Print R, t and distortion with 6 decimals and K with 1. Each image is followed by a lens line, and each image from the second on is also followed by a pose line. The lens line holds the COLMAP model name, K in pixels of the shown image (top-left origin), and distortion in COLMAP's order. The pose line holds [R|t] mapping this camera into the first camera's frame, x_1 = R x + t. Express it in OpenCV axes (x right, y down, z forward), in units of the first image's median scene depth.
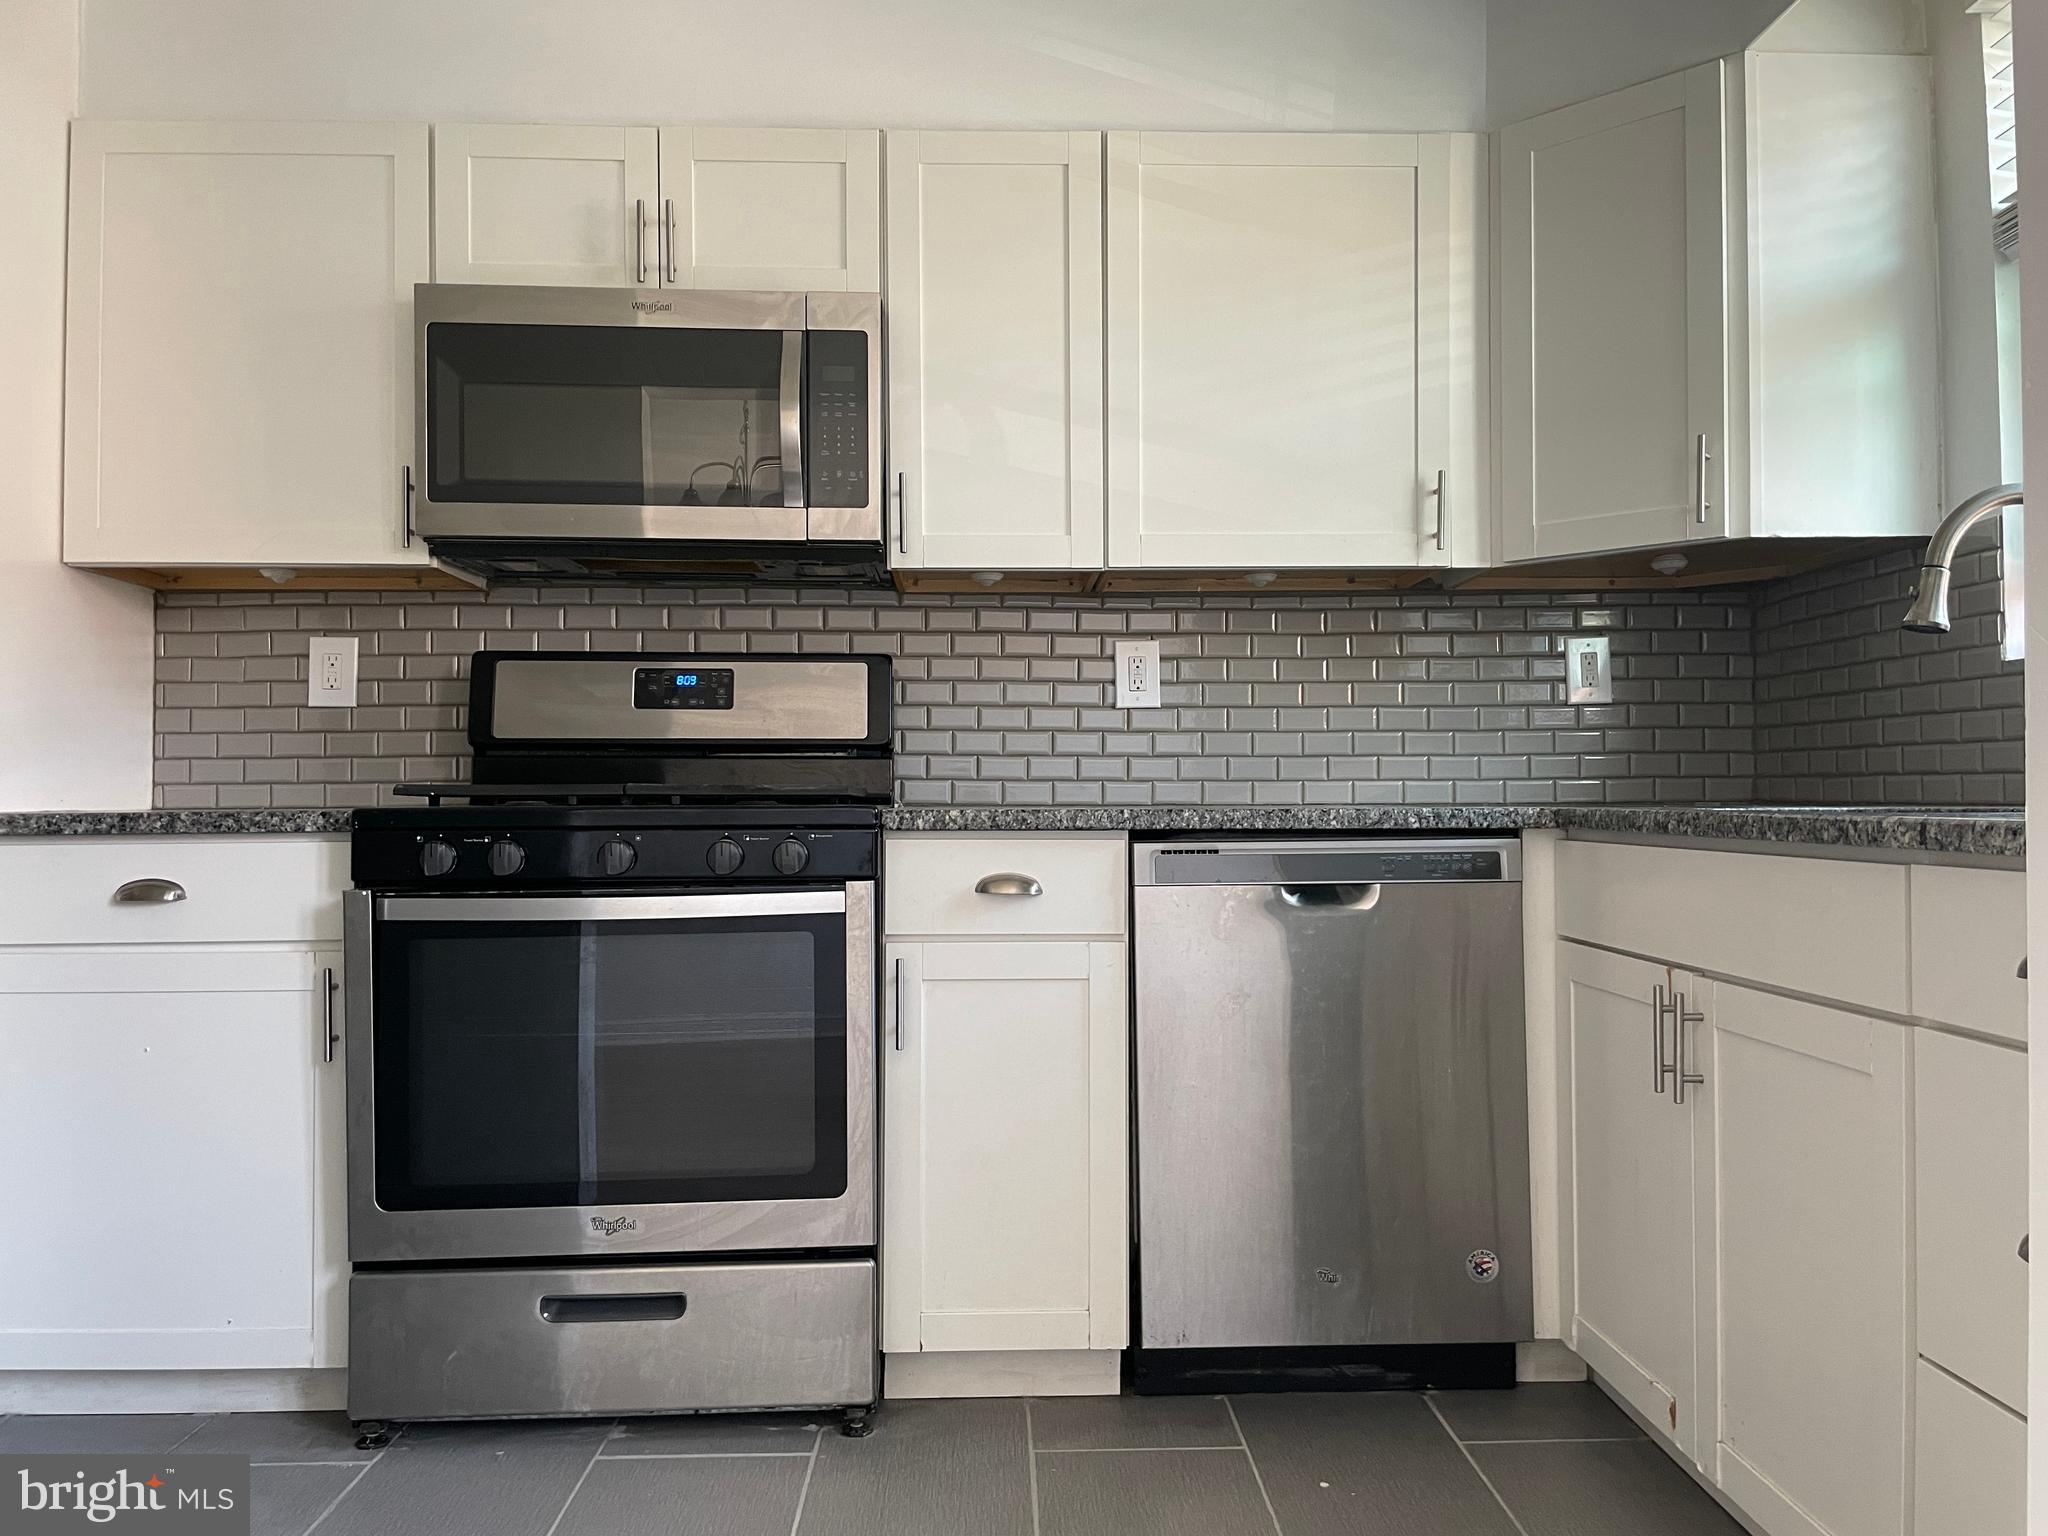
lens RADIAL K [[1524.2, 0, 1024.0], [0, 1524.2, 768.0], [0, 0, 1]] dist [0.083914, -0.122835]
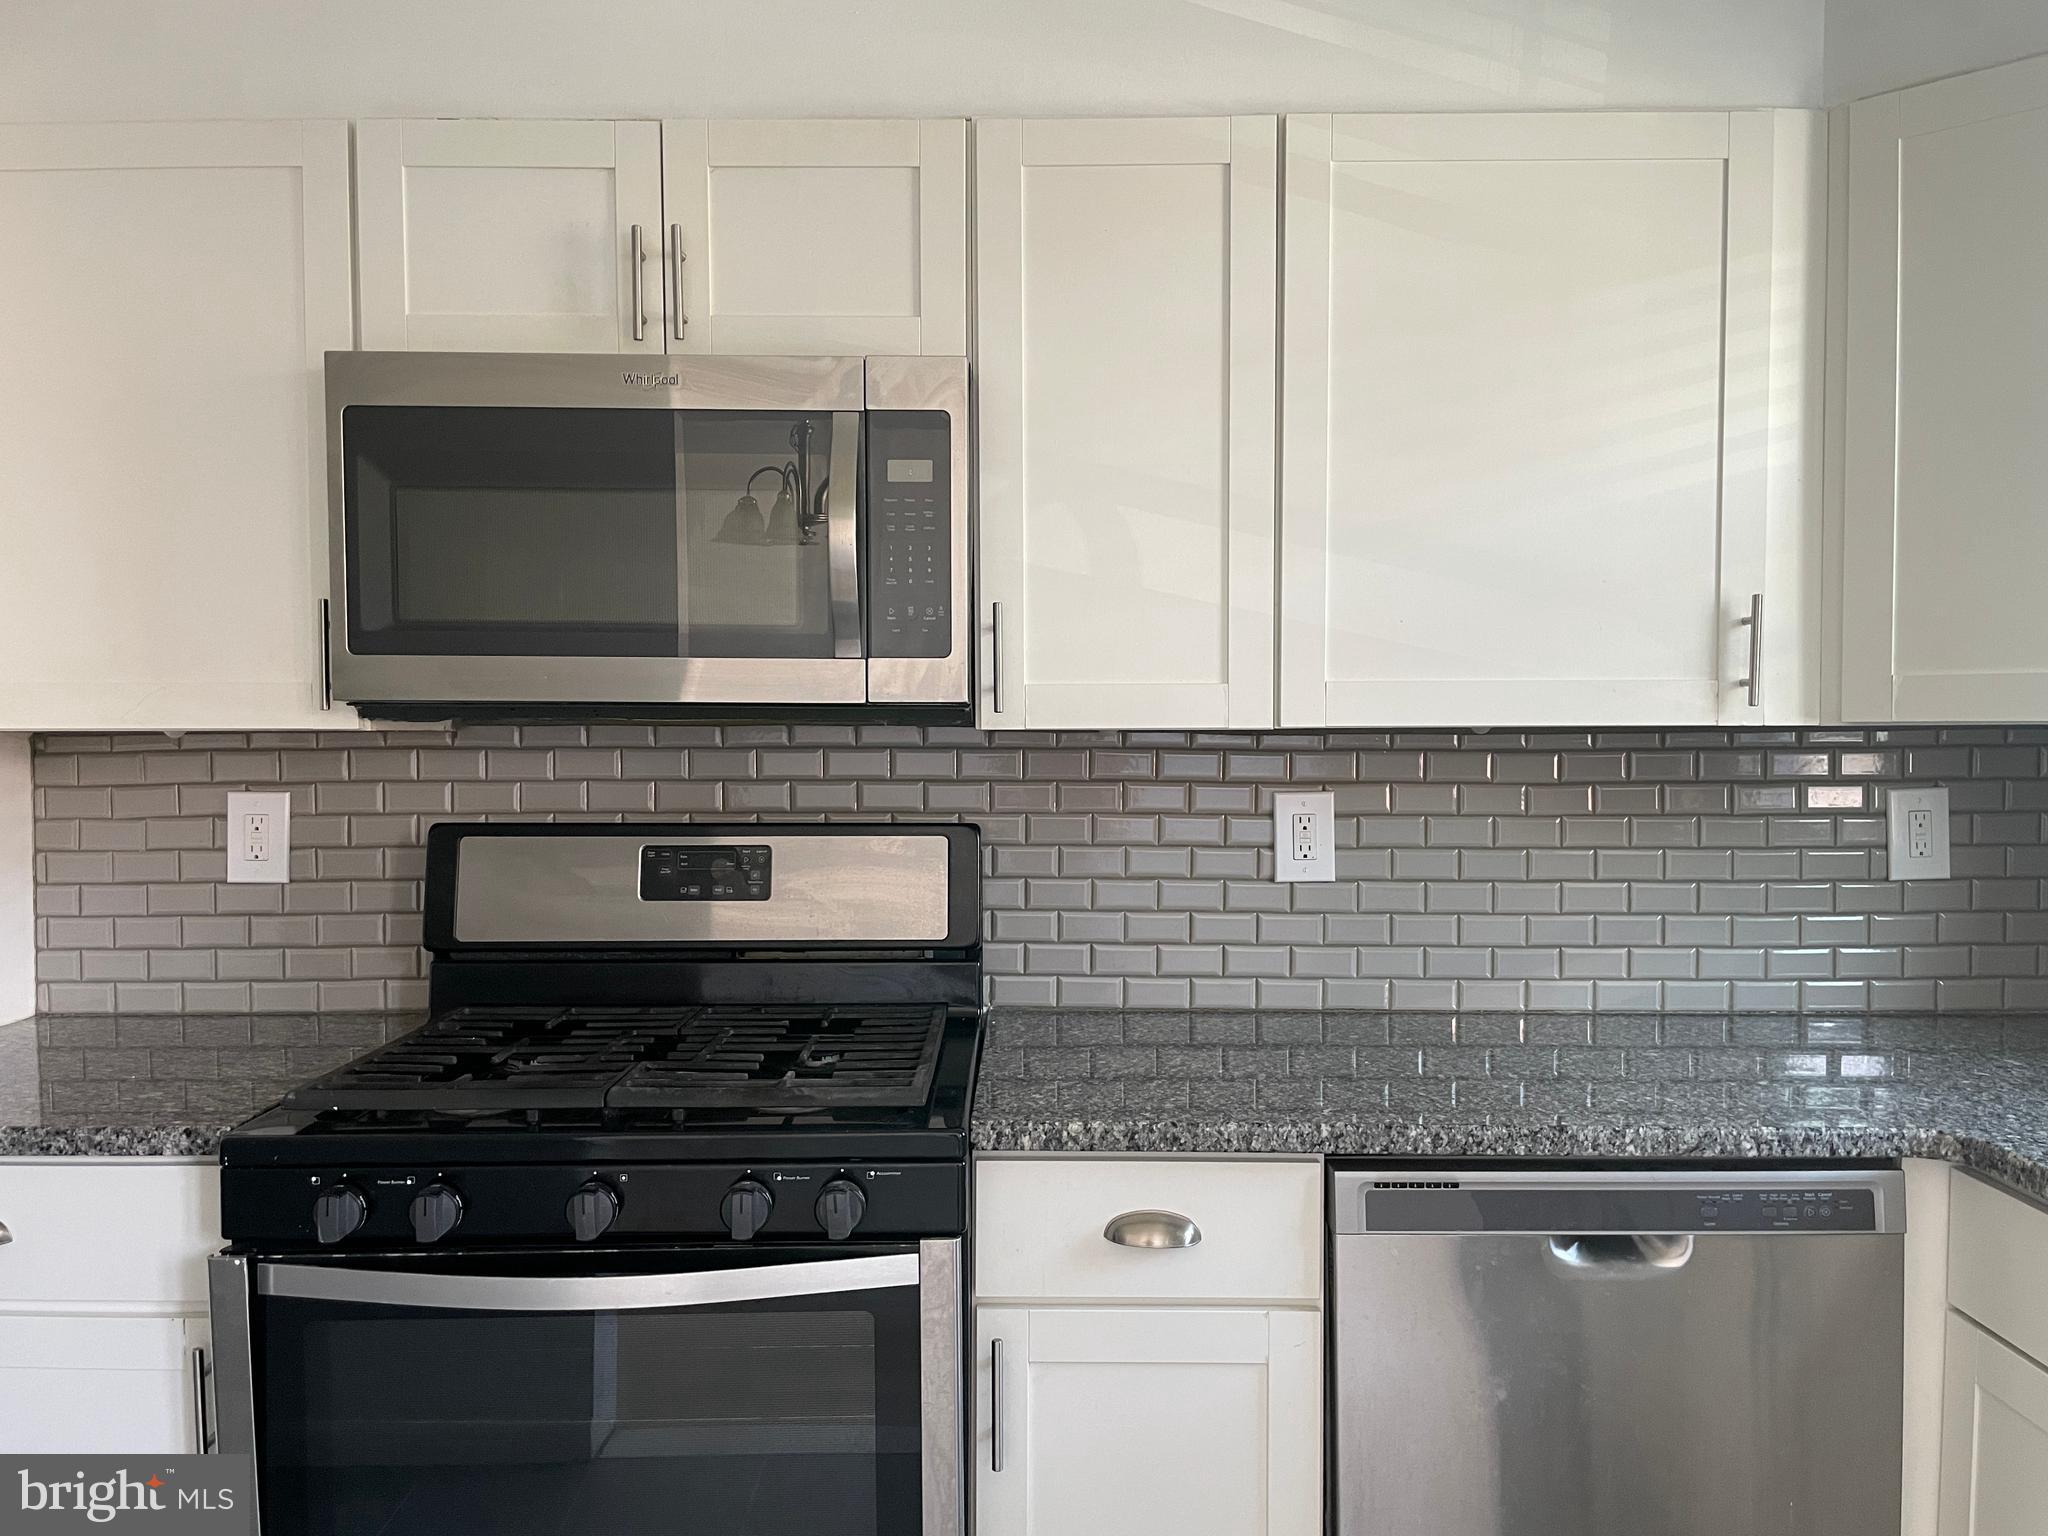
lens RADIAL K [[1524.2, 0, 1024.0], [0, 1524.2, 768.0], [0, 0, 1]] dist [0.083914, -0.122835]
pose [[0.998970, 0.004118, -0.045194, -0.033858], [-0.001921, 0.998819, 0.048556, -0.149387], [0.045340, -0.048419, 0.997797, 0.274974]]
